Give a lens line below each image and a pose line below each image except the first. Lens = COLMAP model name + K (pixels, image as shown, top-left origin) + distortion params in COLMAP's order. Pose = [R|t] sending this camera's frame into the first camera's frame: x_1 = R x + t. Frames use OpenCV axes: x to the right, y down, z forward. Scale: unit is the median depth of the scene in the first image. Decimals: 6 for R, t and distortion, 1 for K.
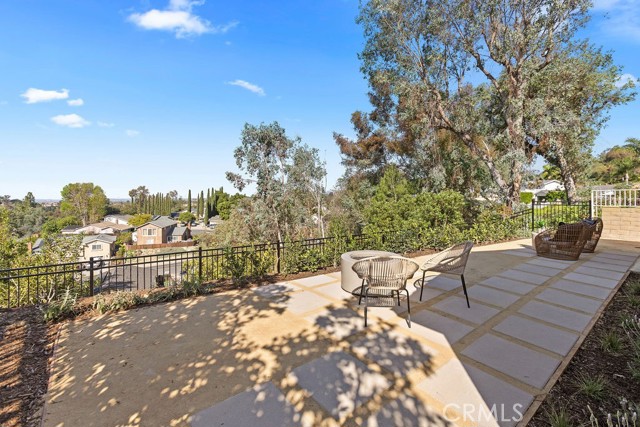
lens RADIAL K [[289.7, 0, 320.0], [0, 289.7, 213.5], [0, 0, 1]] dist [-0.000390, 0.000081]
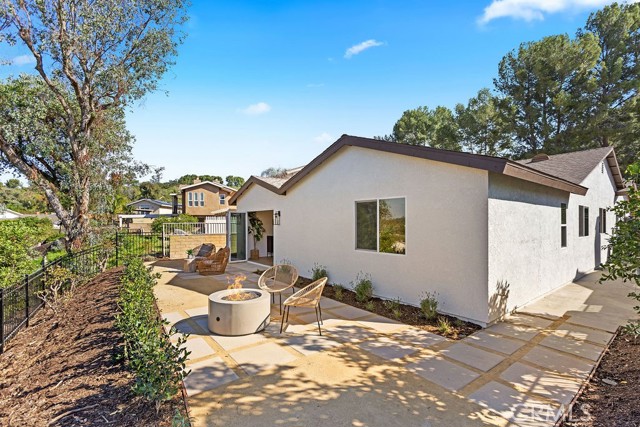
lens RADIAL K [[289.7, 0, 320.0], [0, 289.7, 213.5], [0, 0, 1]] dist [-0.000390, 0.000081]
pose [[0.002057, 0.040360, 0.999183, -1.235526], [0.050044, 0.997929, -0.040412, -0.115069], [-0.998745, 0.050086, 0.000033, 1.024326]]
